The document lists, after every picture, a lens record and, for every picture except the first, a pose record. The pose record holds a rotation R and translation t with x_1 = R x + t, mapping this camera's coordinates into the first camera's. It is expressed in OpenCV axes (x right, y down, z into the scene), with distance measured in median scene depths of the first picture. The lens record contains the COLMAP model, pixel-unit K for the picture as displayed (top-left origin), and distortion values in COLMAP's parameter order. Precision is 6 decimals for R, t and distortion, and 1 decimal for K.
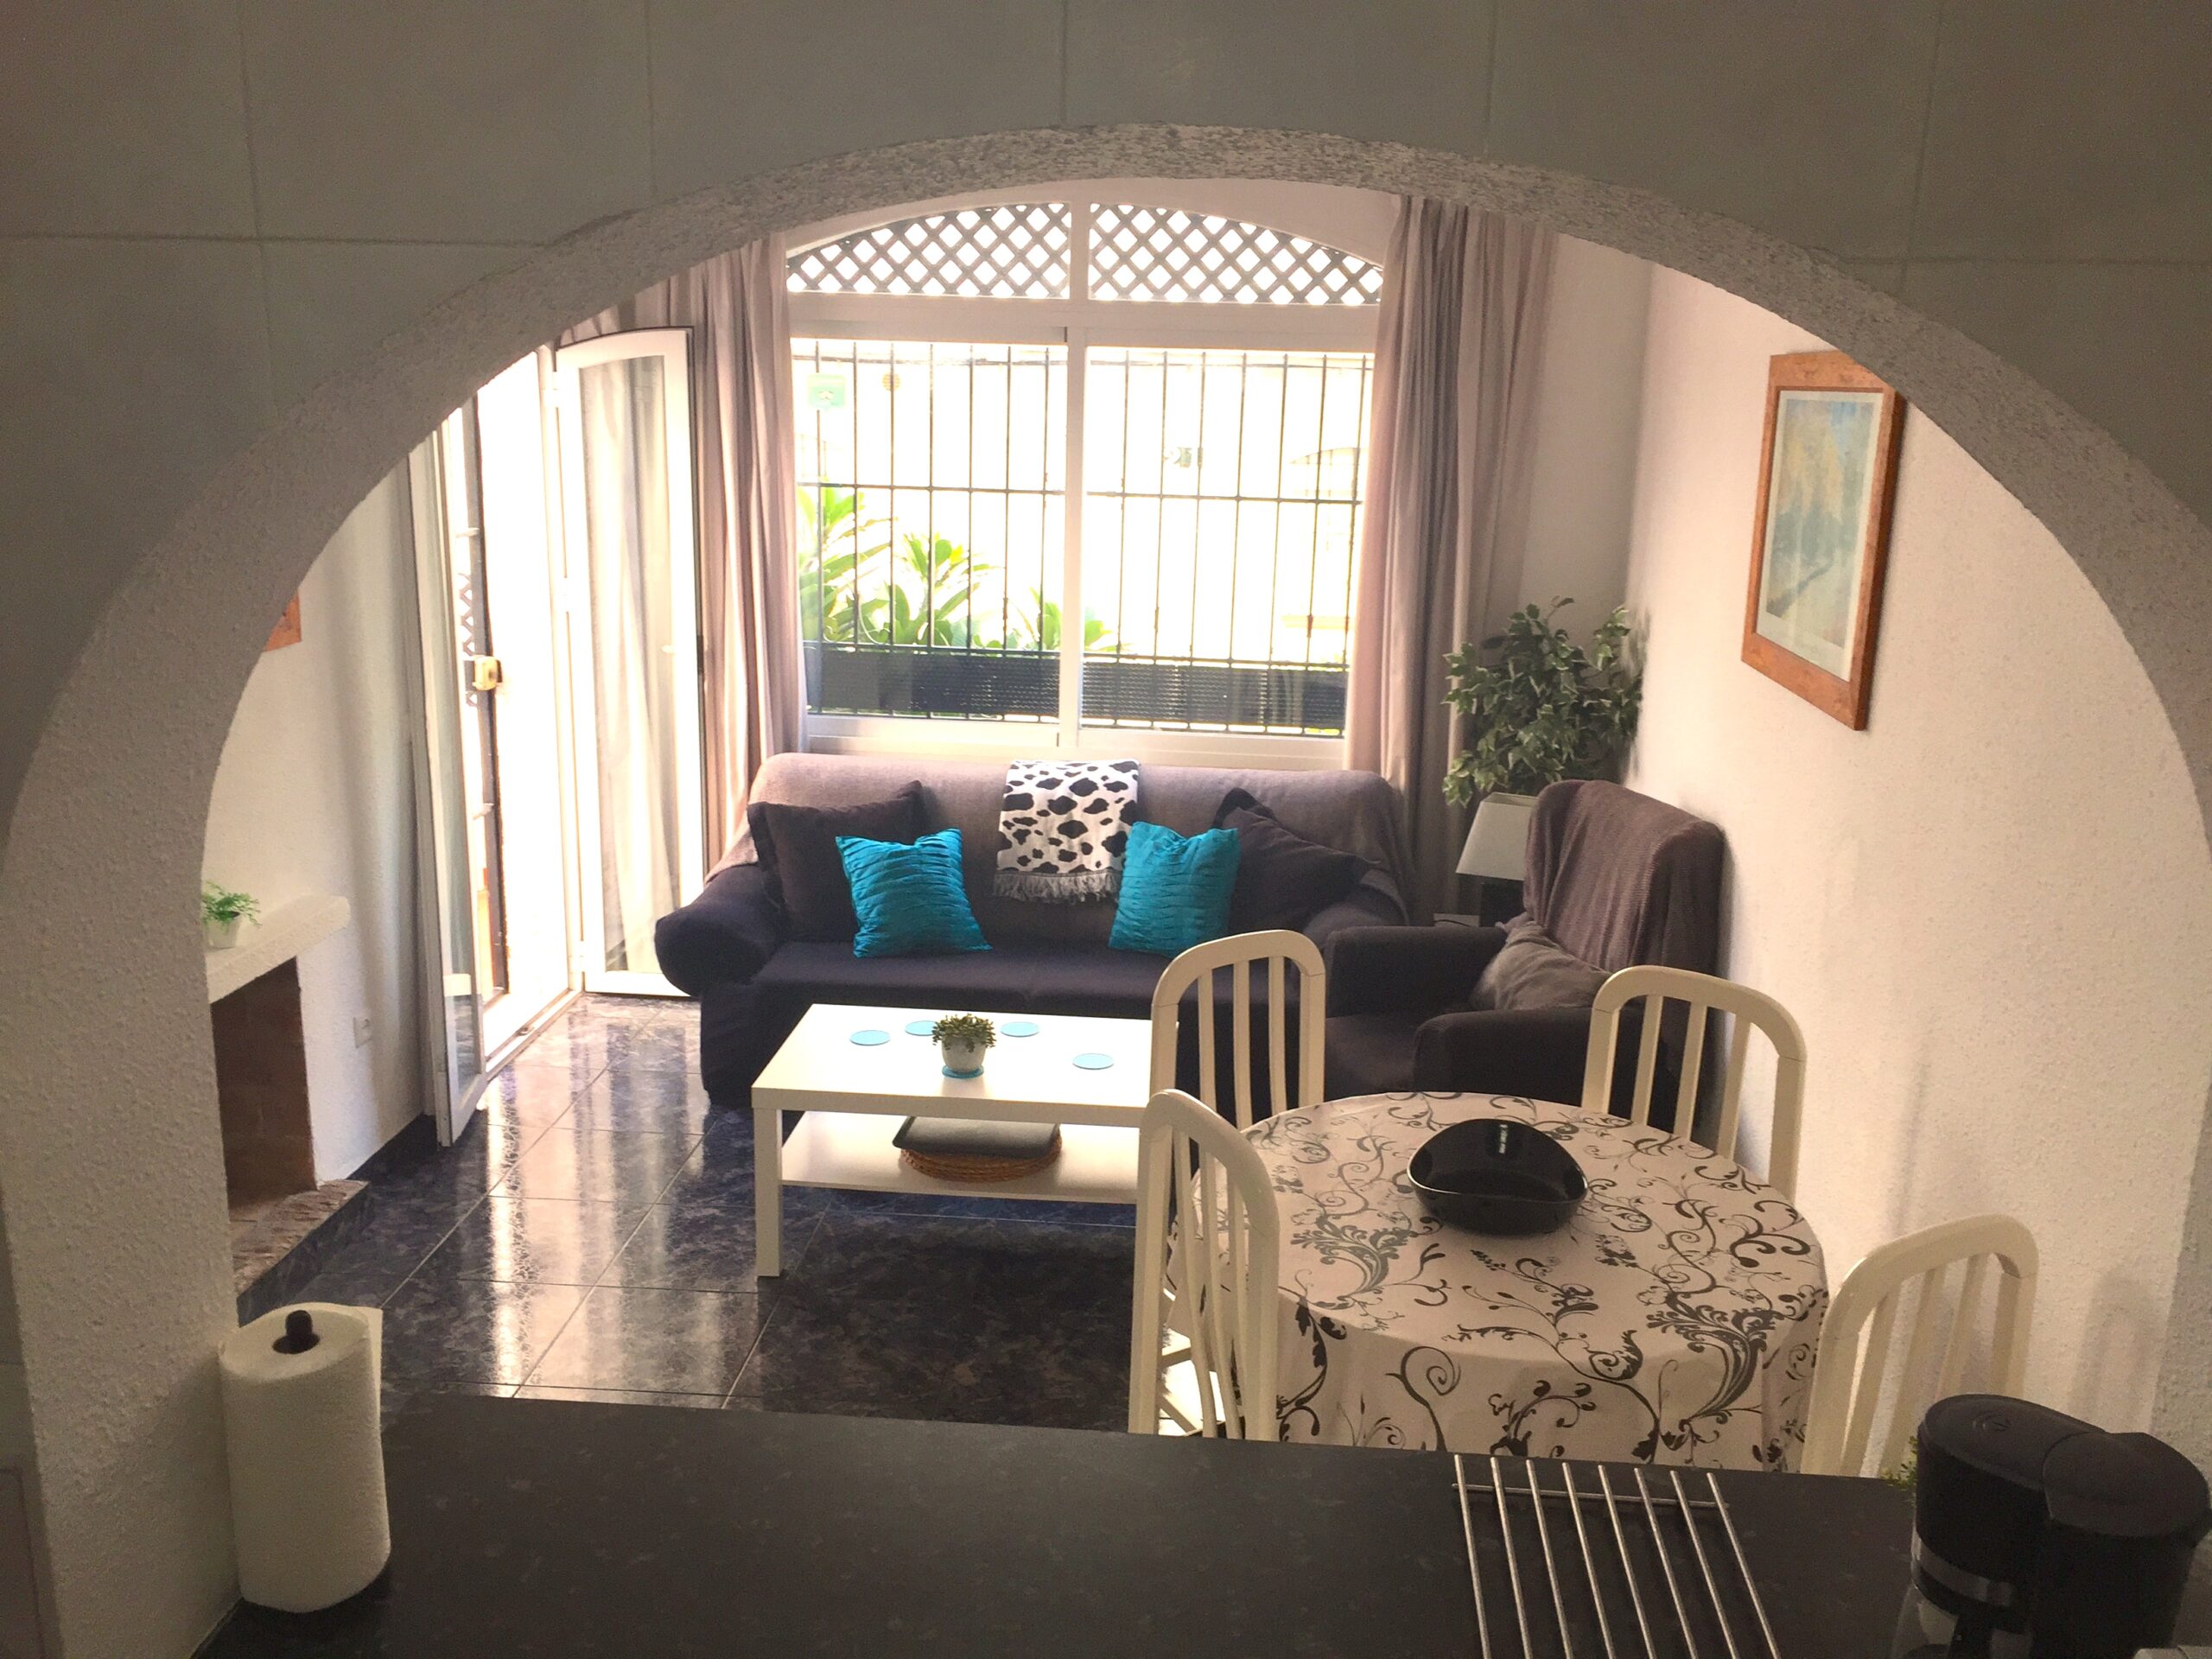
lens RADIAL K [[1898.2, 0, 1224.5], [0, 1898.2, 845.1], [0, 0, 1]] dist [0.082561, -0.079394]
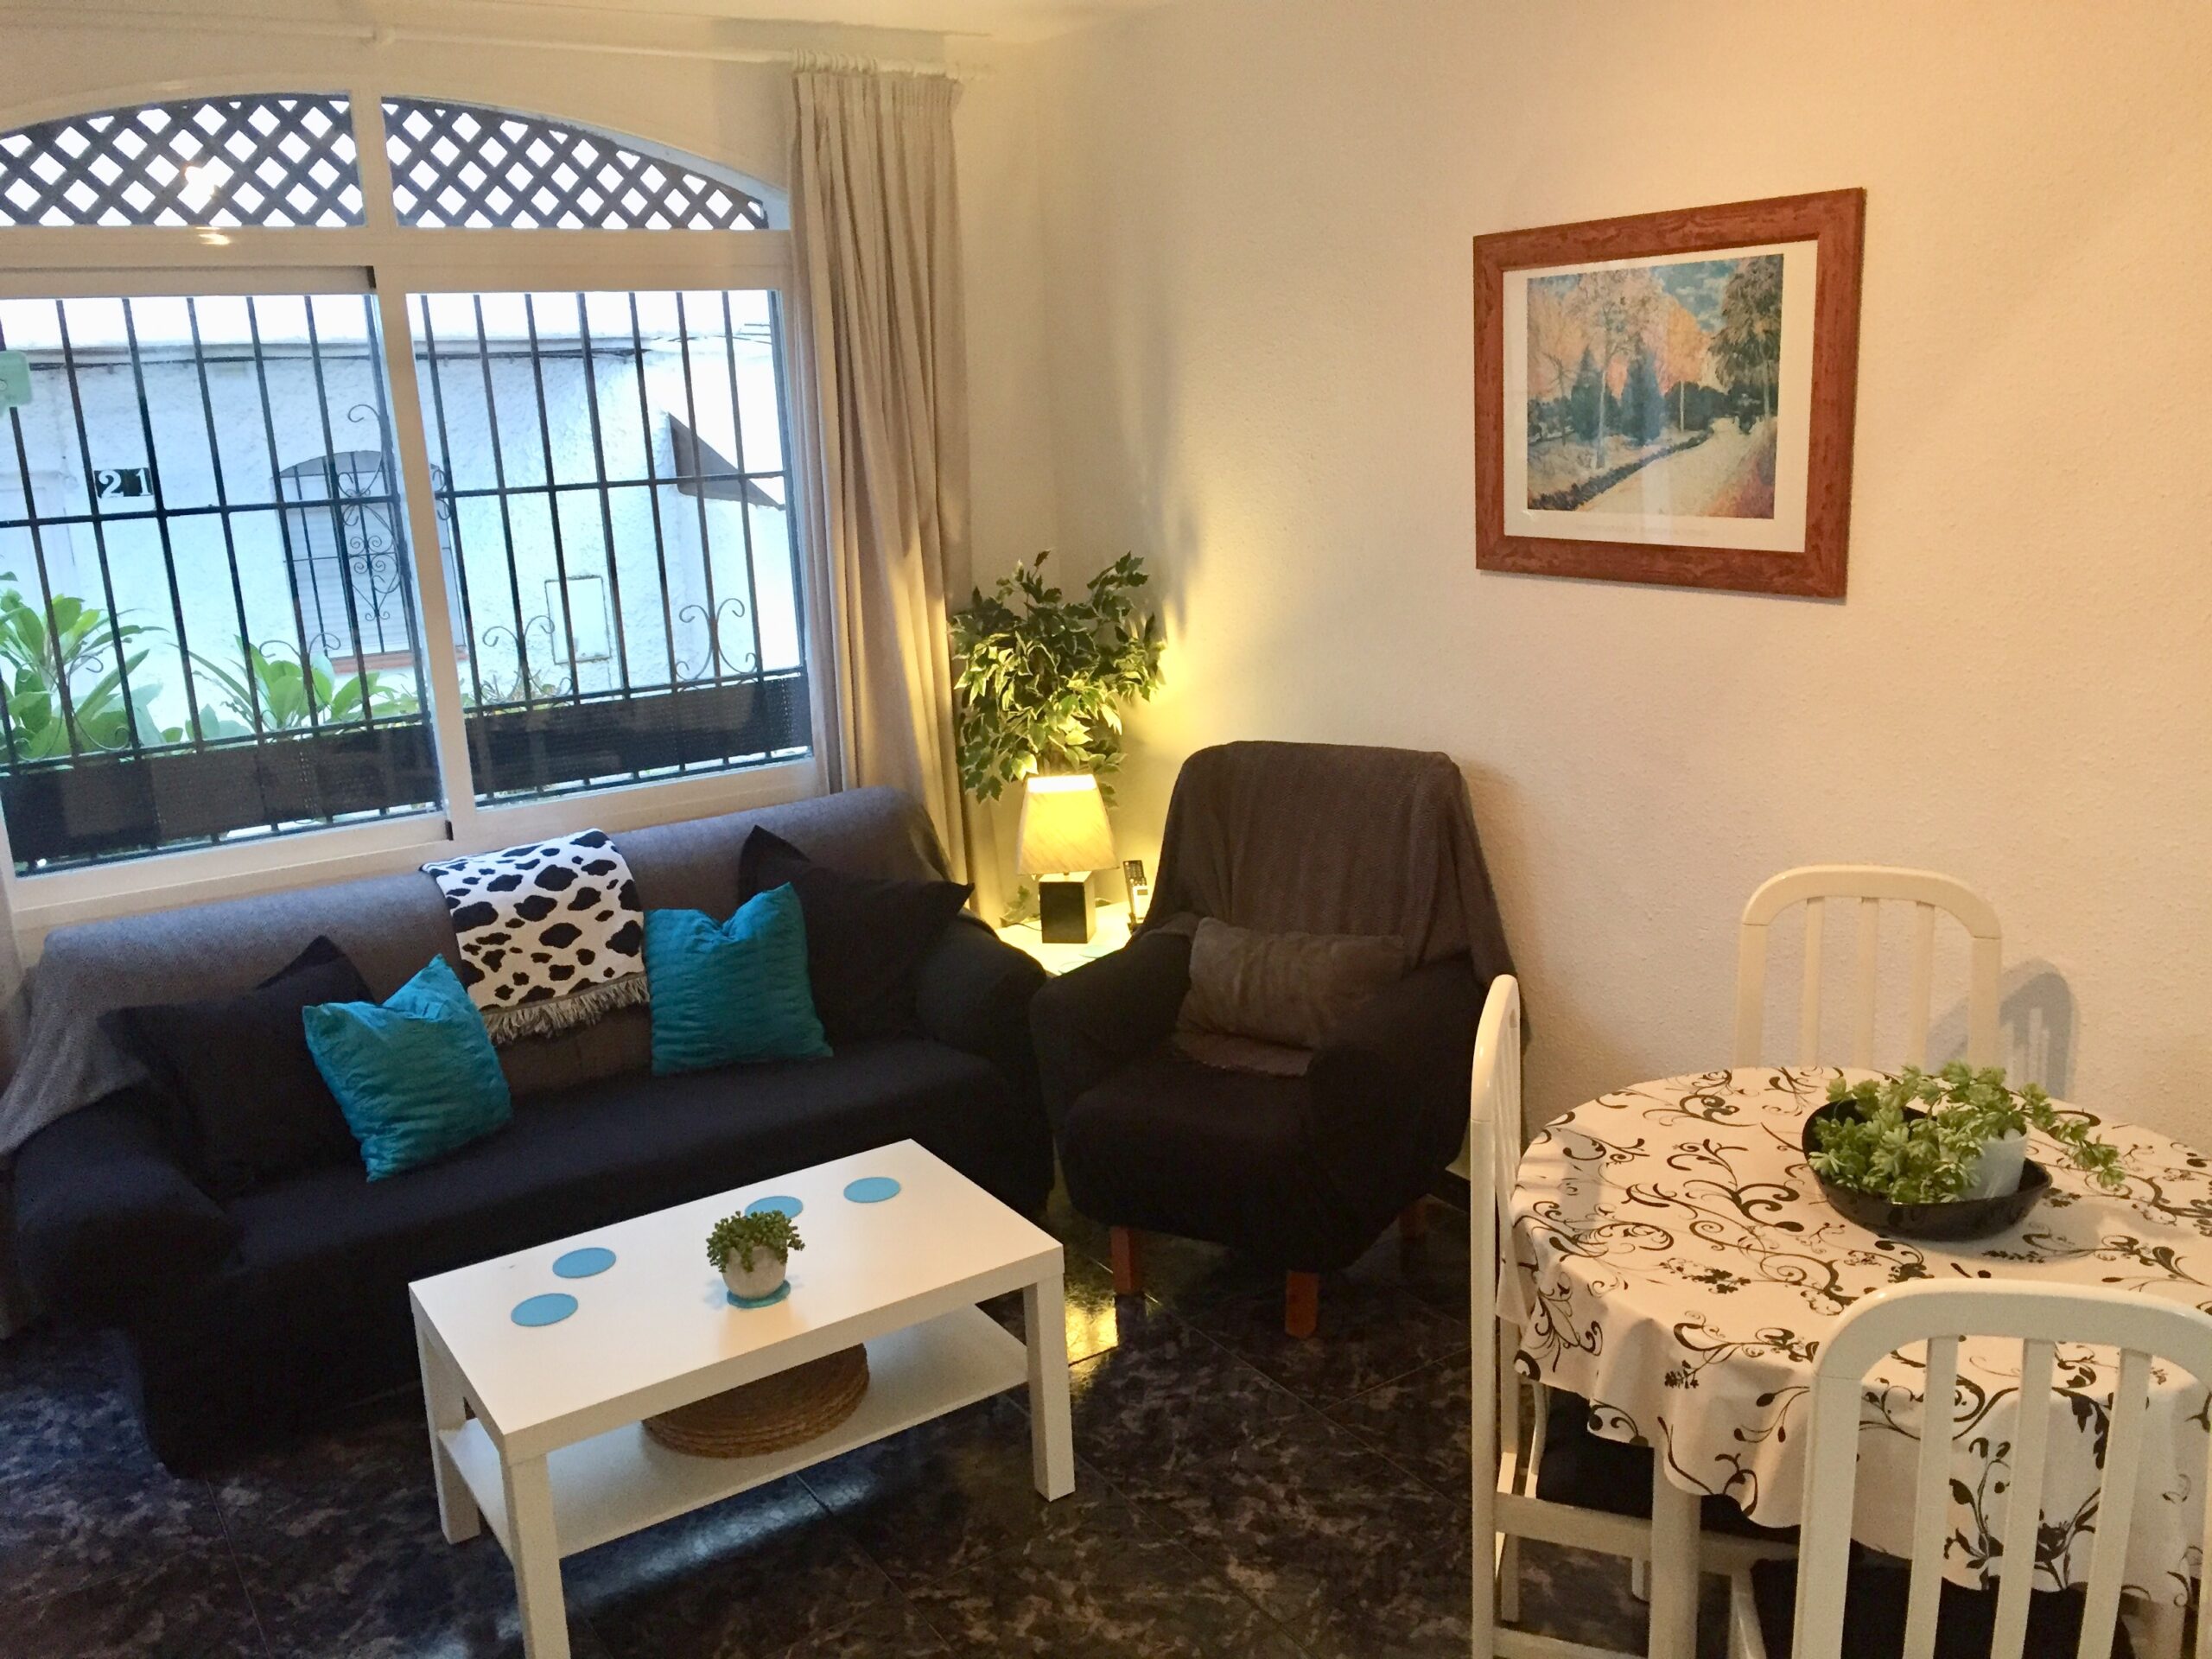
lens RADIAL K [[1898.2, 0, 1108.2], [0, 1898.2, 825.8], [0, 0, 1]] dist [0.082561, -0.079394]
pose [[0.802797, -0.194527, 0.563627, -0.322469], [0.194073, 0.979059, 0.061481, -0.055041], [-0.563784, 0.060028, 0.823738, 0.254938]]
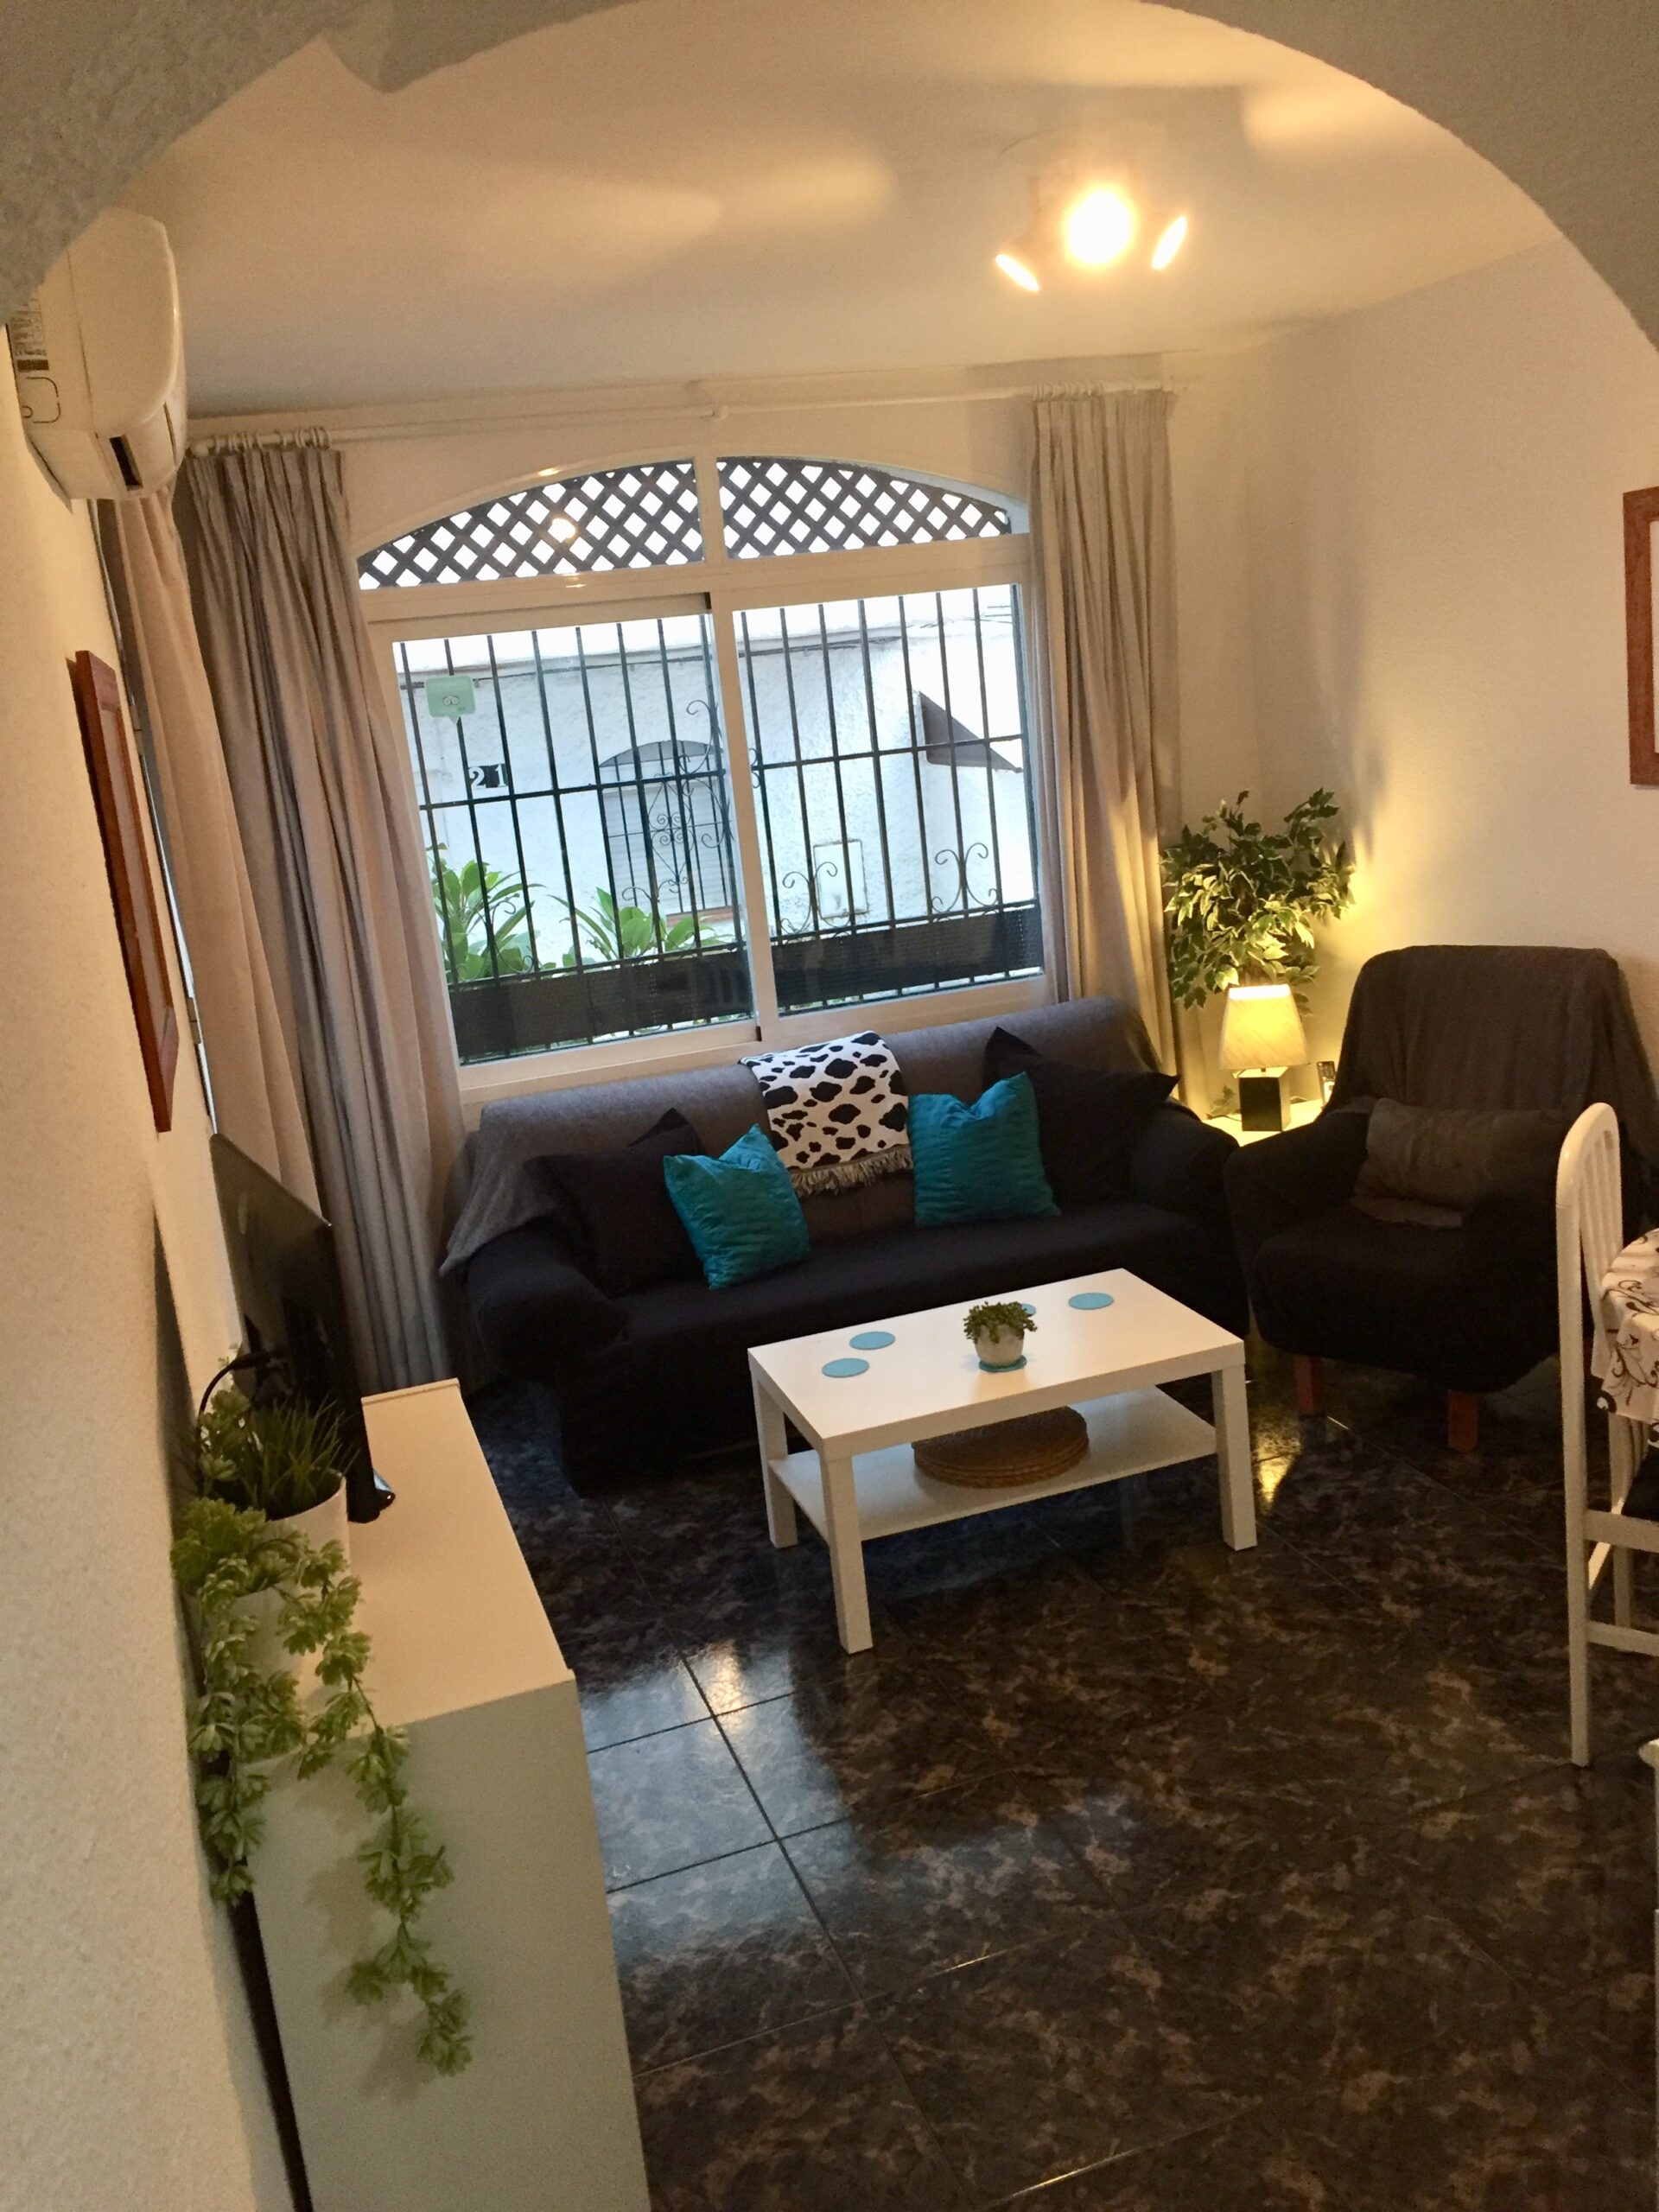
lens RADIAL K [[1898.2, 0, 821.8], [0, 1898.2, 1096.8], [0, 0, 1]] dist [0.082561, -0.079394]
pose [[0.924903, -0.193605, 0.327219, -0.395790], [0.202030, 0.979343, 0.008397, -0.026716], [-0.322085, 0.058342, 0.944911, 0.115462]]
